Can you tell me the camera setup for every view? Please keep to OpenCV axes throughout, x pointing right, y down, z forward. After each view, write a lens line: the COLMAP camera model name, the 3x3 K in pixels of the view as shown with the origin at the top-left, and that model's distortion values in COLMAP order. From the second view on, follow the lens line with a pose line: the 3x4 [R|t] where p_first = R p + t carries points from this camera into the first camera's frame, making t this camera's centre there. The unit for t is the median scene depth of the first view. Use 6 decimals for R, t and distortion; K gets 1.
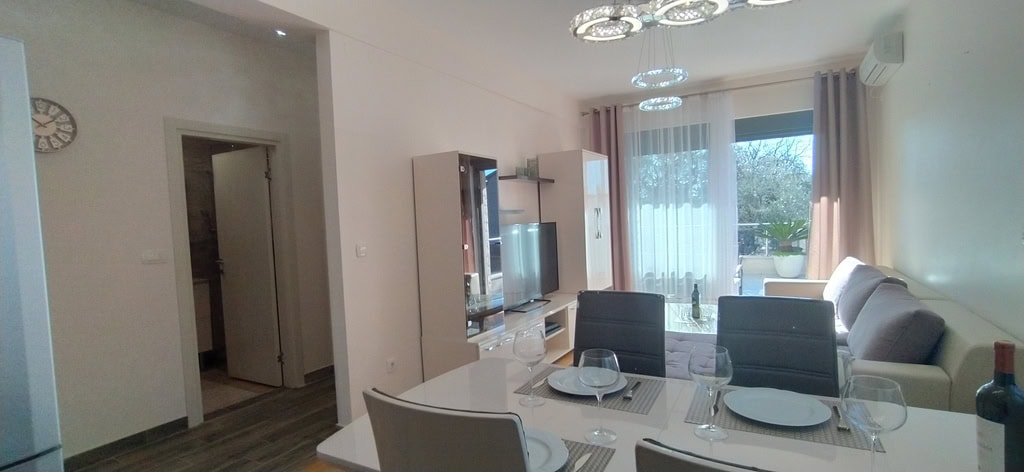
lens RADIAL K [[470.3, 0, 505.5], [0, 470.3, 244.0], [0, 0, 1]] dist [-0.034038, 0.018749]
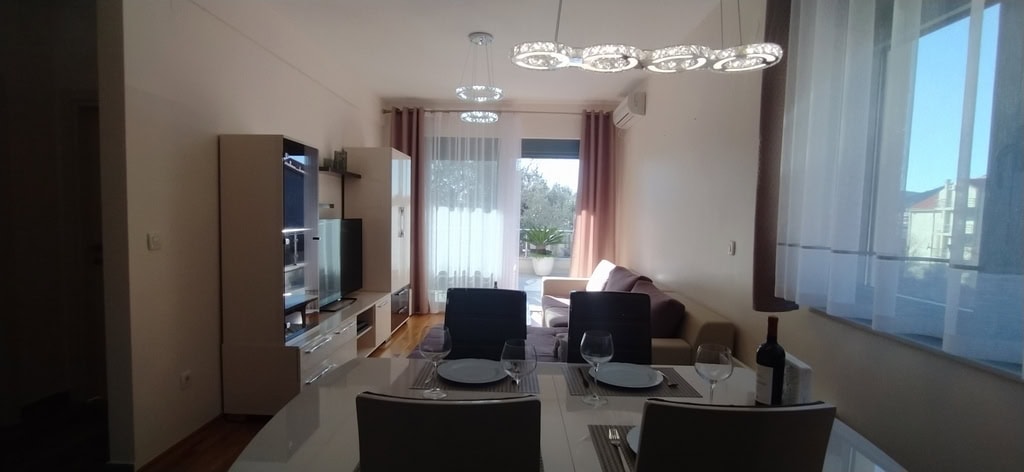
lens RADIAL K [[465.1, 0, 508.7], [0, 465.1, 246.8], [0, 0, 1]] dist [-0.029724, 0.000151]
pose [[0.877559, 0.030477, 0.478499, -0.100436], [-0.035083, 0.999384, 0.000688, 0.000008], [-0.478183, -0.017391, 0.878088, 0.007301]]
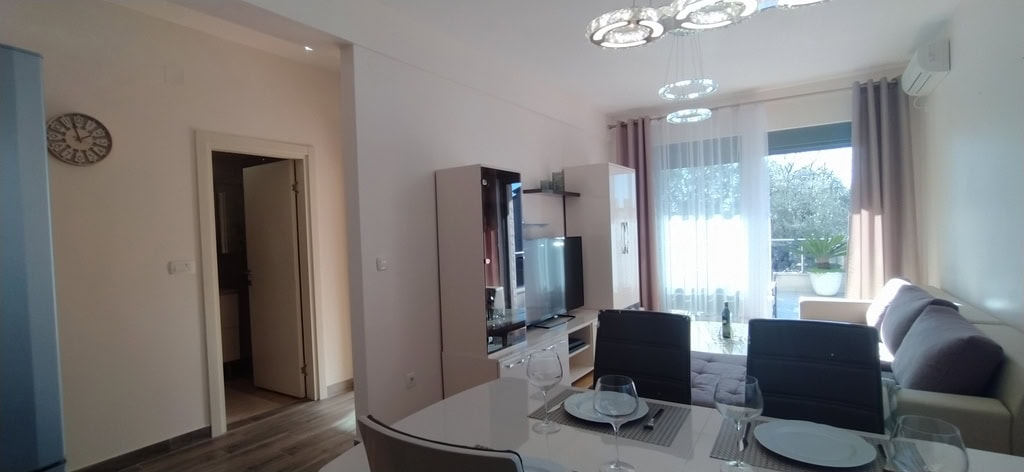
lens RADIAL K [[469.4, 0, 508.2], [0, 469.4, 246.6], [0, 0, 1]] dist [-0.029158, 0.013271]
pose [[0.998530, 0.008893, -0.053474, 0.008851], [-0.010092, 0.999703, -0.022184, -0.002513], [0.053261, 0.022691, 0.998323, 0.014892]]
